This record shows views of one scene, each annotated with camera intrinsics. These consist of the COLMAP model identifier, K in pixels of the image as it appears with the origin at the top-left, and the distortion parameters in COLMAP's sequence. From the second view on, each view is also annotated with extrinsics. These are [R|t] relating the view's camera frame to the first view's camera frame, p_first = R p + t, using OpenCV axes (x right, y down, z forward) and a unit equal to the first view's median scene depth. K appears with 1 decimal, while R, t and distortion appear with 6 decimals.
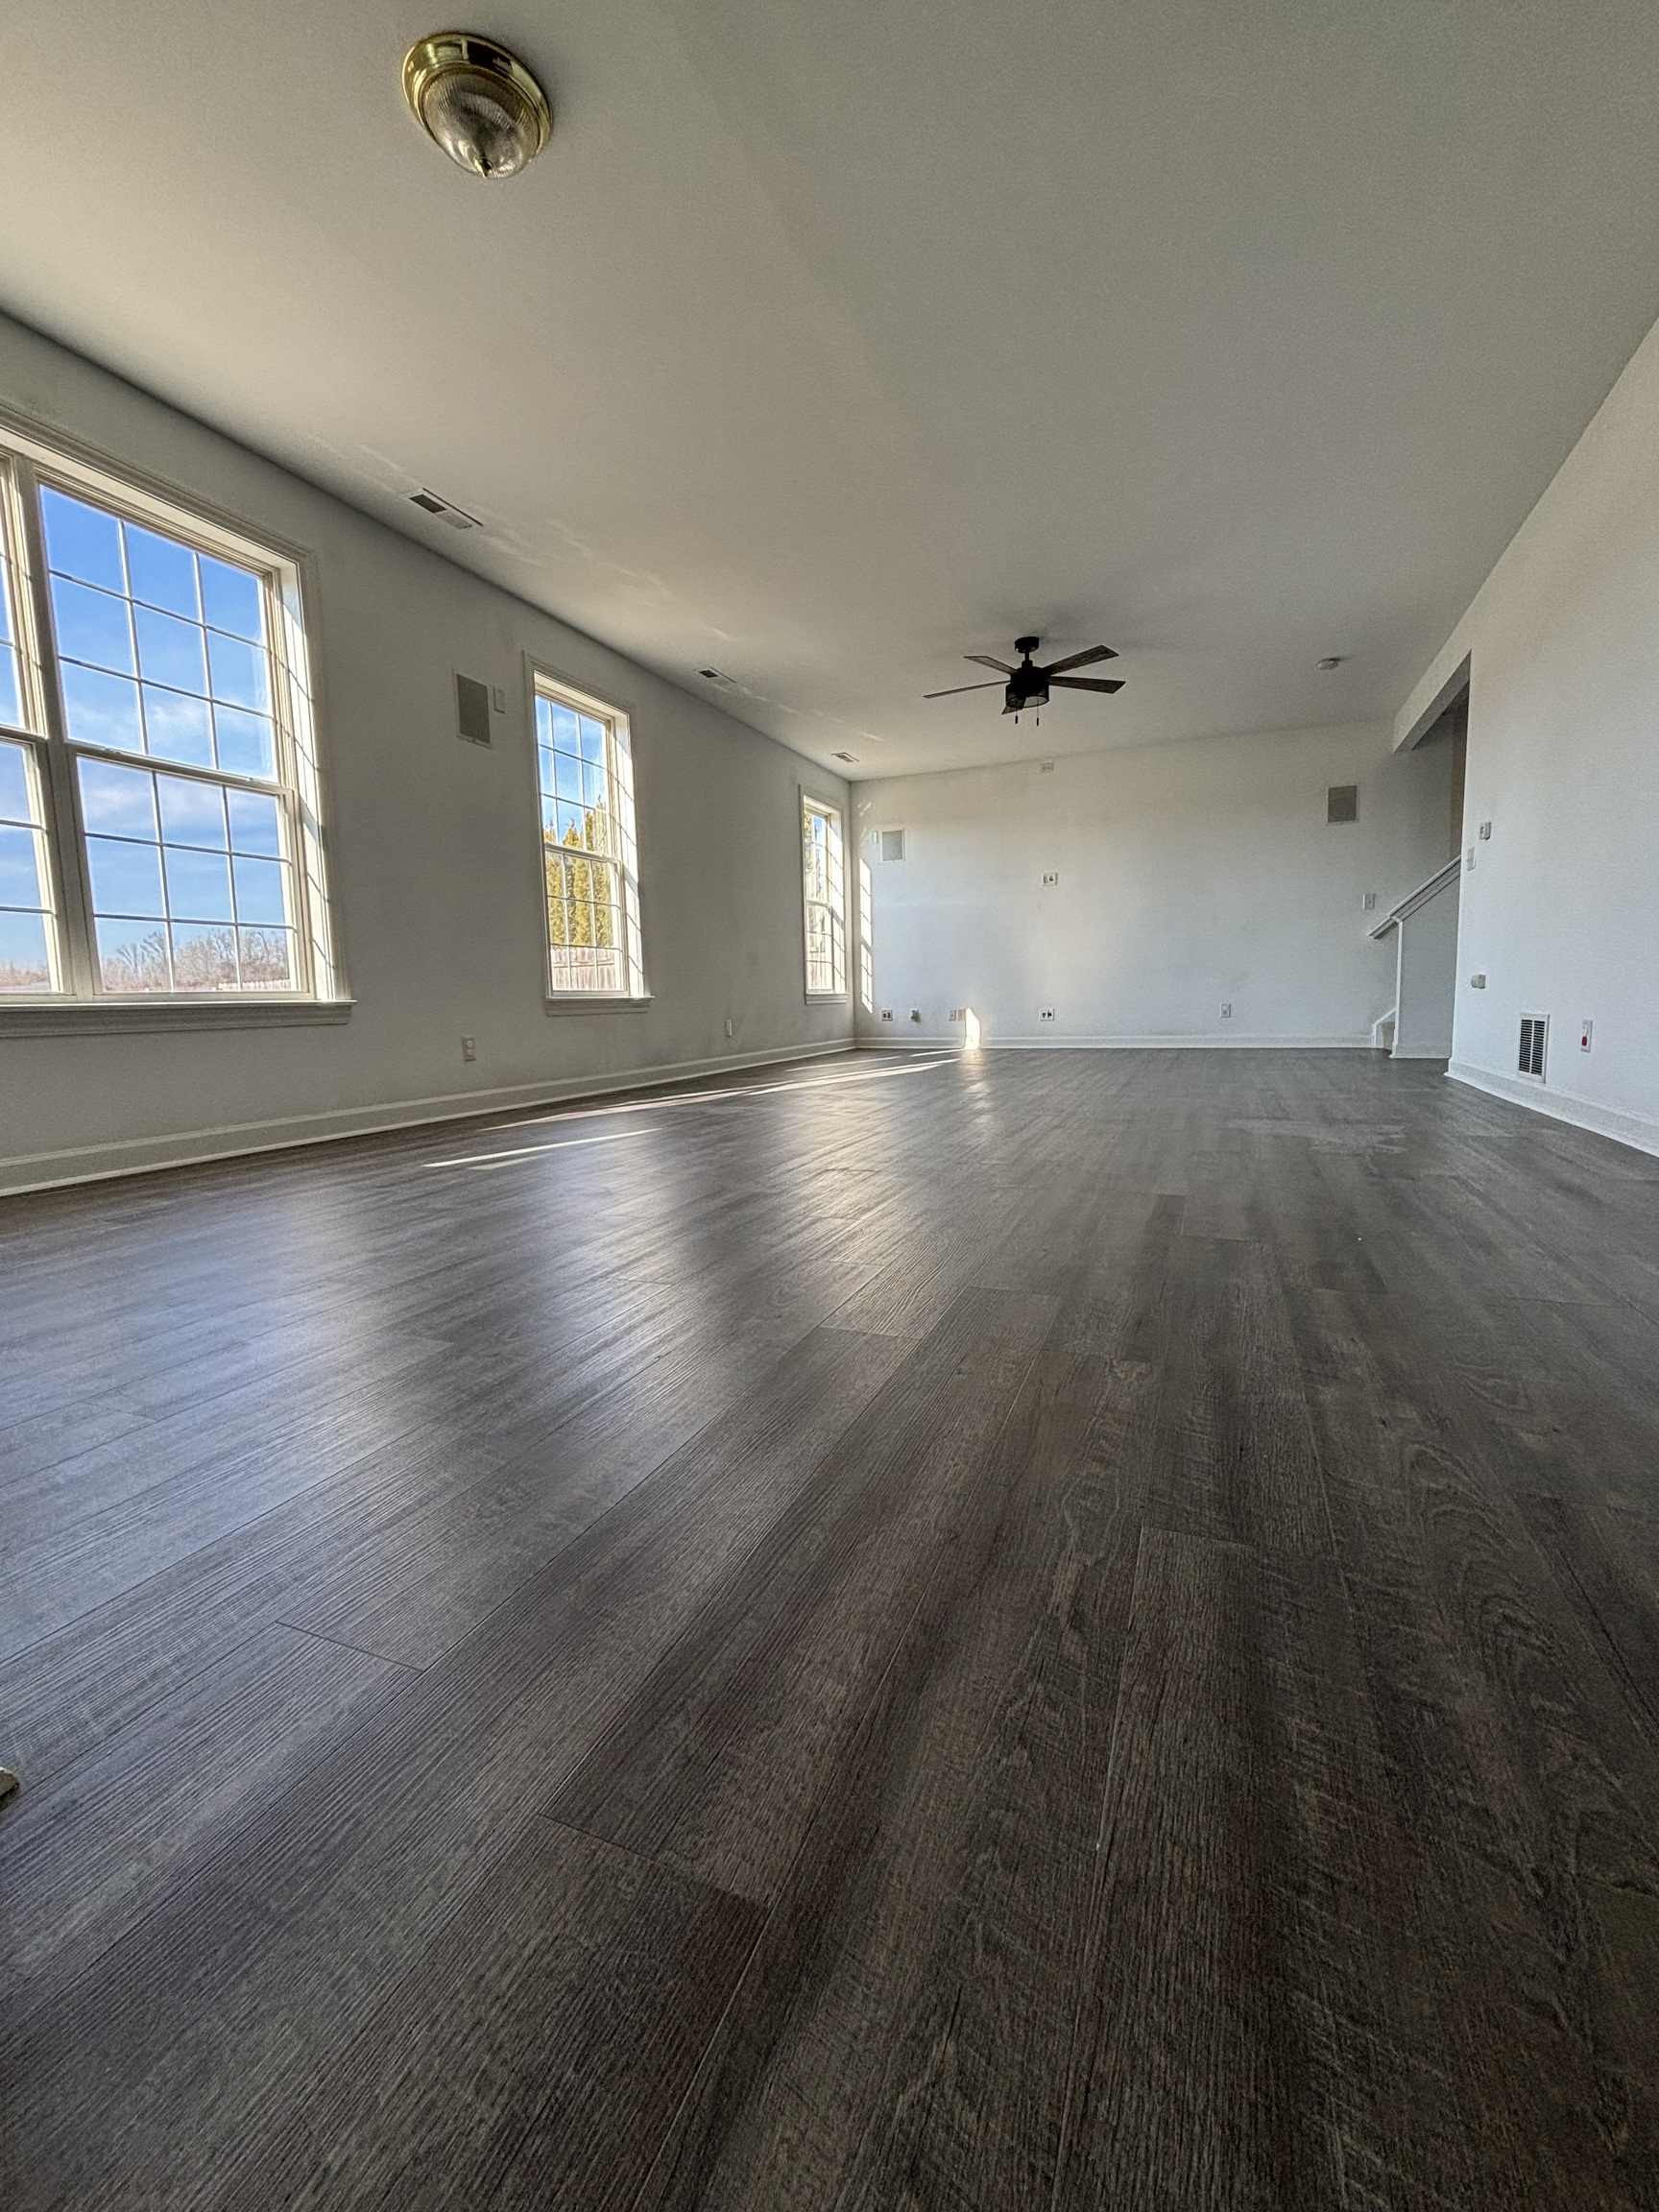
lens RADIAL K [[926.5, 0, 829.5], [0, 926.5, 1106.0], [0, 0, 1]] dist [0.000762, 0.000299]
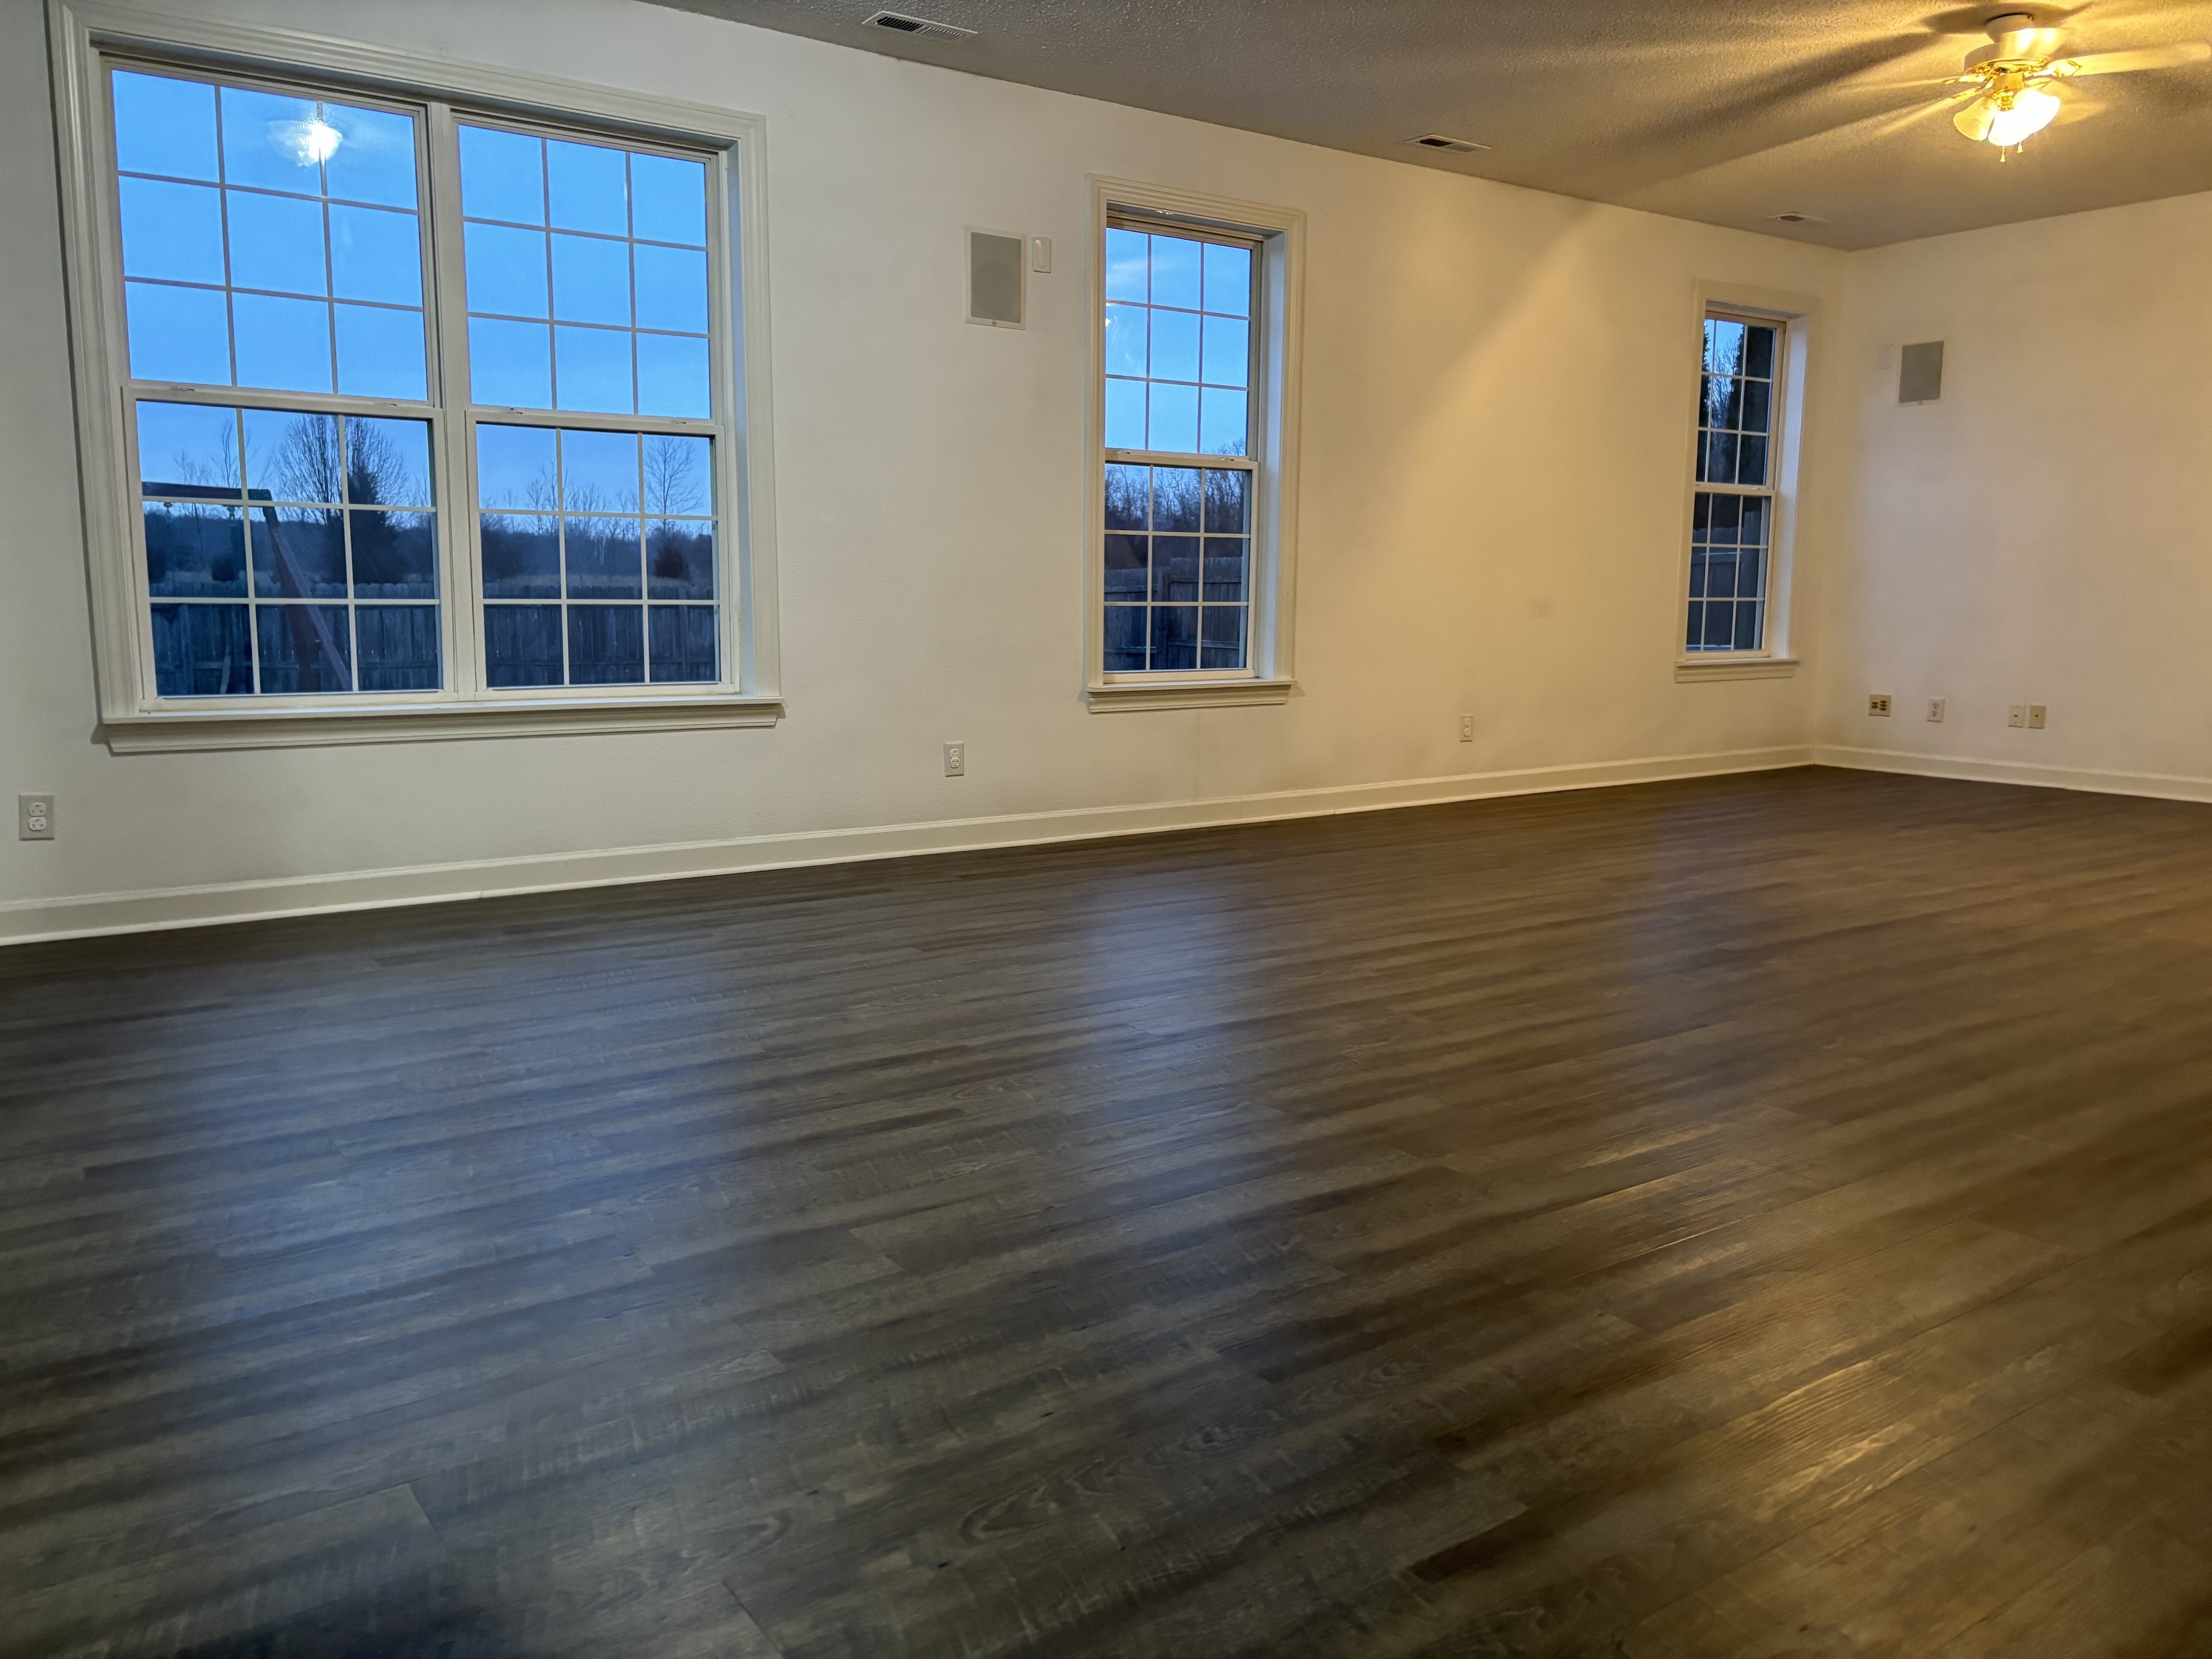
lens RADIAL K [[1673.9, 0, 1104.1], [0, 1673.9, 803.9], [0, 0, 1]] dist [0.052179, -0.067374]
pose [[0.845220, 0.096564, -0.525623, 0.540220], [-0.086889, 0.995284, 0.043127, -0.126717], [0.527308, 0.009219, 0.849624, -0.053947]]
